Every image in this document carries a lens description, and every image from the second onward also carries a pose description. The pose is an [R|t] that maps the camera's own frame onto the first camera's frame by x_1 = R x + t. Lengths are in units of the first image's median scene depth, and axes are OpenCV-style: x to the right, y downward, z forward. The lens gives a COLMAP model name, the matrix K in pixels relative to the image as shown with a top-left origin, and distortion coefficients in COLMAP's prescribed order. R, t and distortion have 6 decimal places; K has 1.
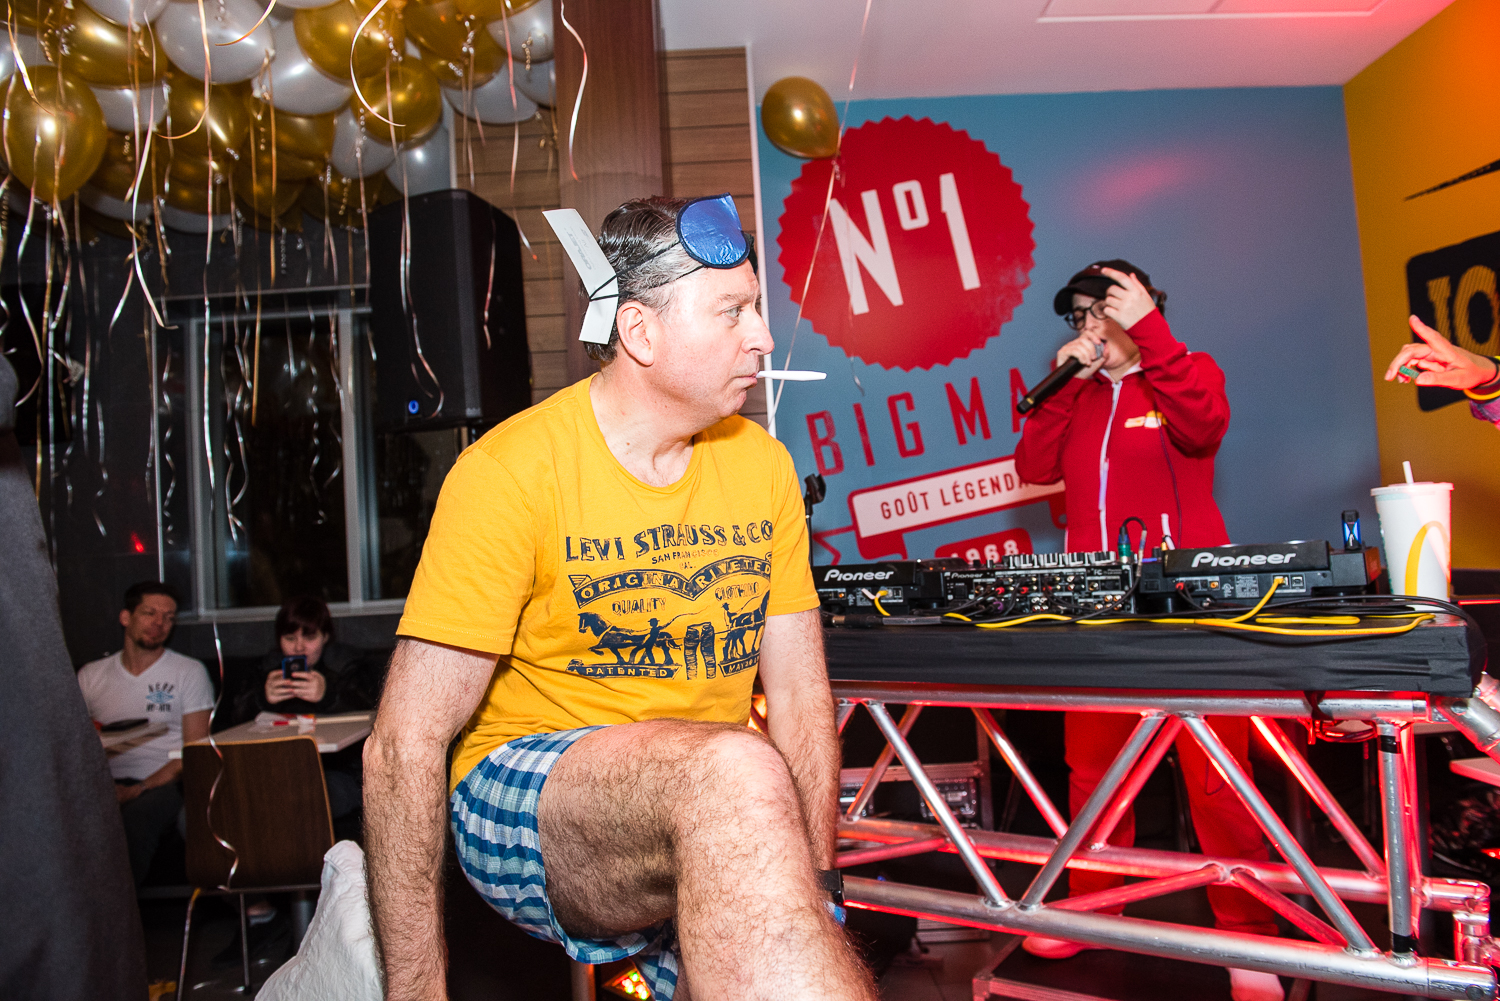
lens RADIAL K [[1031.0, 0, 741.9], [0, 1031.0, 499.9], [0, 0, 1]] dist [-0.045371, -0.001987]
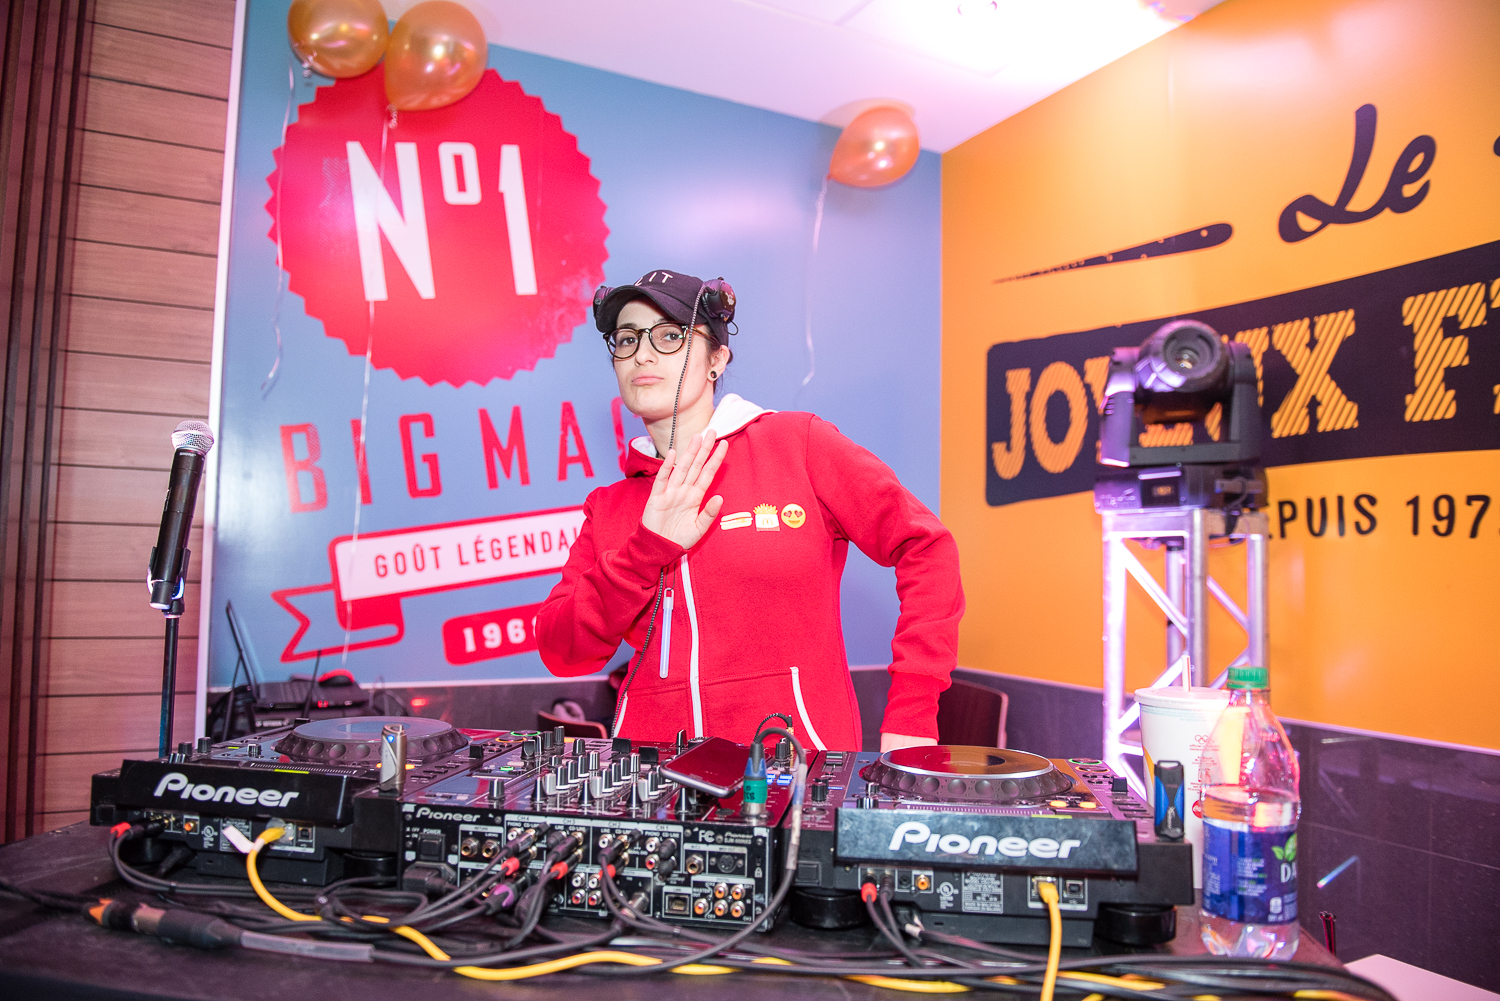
lens RADIAL K [[1031.0, 0, 750.4], [0, 1031.0, 497.2], [0, 0, 1]] dist [-0.045371, -0.001987]
pose [[0.895339, 0.101895, 0.433572, 0.052542], [-0.091147, 0.994794, -0.045568, -0.030209], [-0.435959, 0.001280, 0.899966, 0.215632]]
